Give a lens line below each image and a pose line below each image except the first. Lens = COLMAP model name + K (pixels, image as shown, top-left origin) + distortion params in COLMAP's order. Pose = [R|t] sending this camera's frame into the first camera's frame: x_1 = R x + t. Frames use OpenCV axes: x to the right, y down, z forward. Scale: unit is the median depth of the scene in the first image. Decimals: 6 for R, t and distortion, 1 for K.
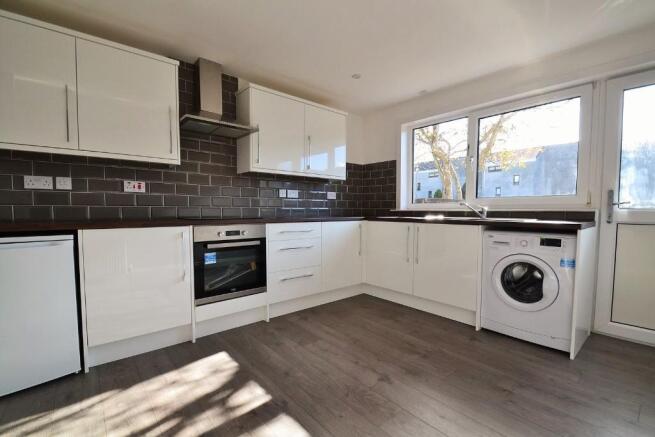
lens RADIAL K [[291.7, 0, 320.3], [0, 291.7, 224.2], [0, 0, 1]] dist [-0.001877, -0.002894]
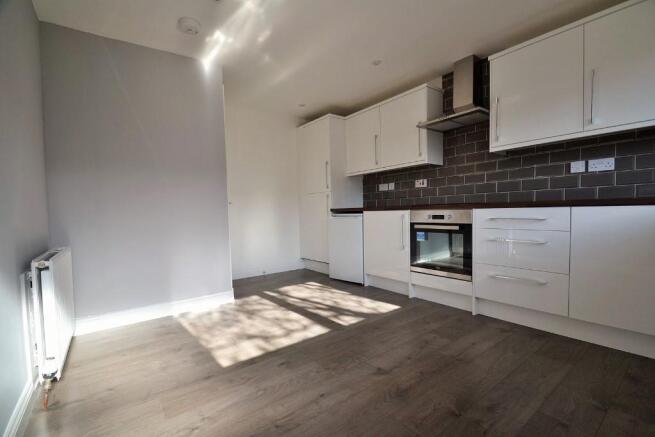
lens RADIAL K [[291.7, 0, 325.0], [0, 291.7, 221.8], [0, 0, 1]] dist [-0.001877, -0.002894]
pose [[-0.054847, 0.035615, -0.997859, 0.853009], [-0.024781, 0.999007, 0.037018, 0.018039], [0.998187, 0.026758, -0.053910, 0.641303]]
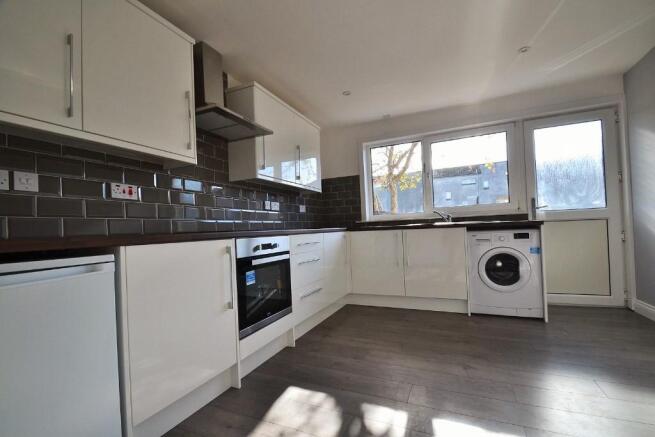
lens RADIAL K [[291.7, 0, 319.4], [0, 291.7, 225.1], [0, 0, 1]] dist [-0.001877, -0.002894]
pose [[0.908916, -0.033517, 0.415631, -0.522653], [0.064159, 0.996136, -0.059975, 0.029886], [-0.412014, 0.081178, 0.907554, 0.155981]]
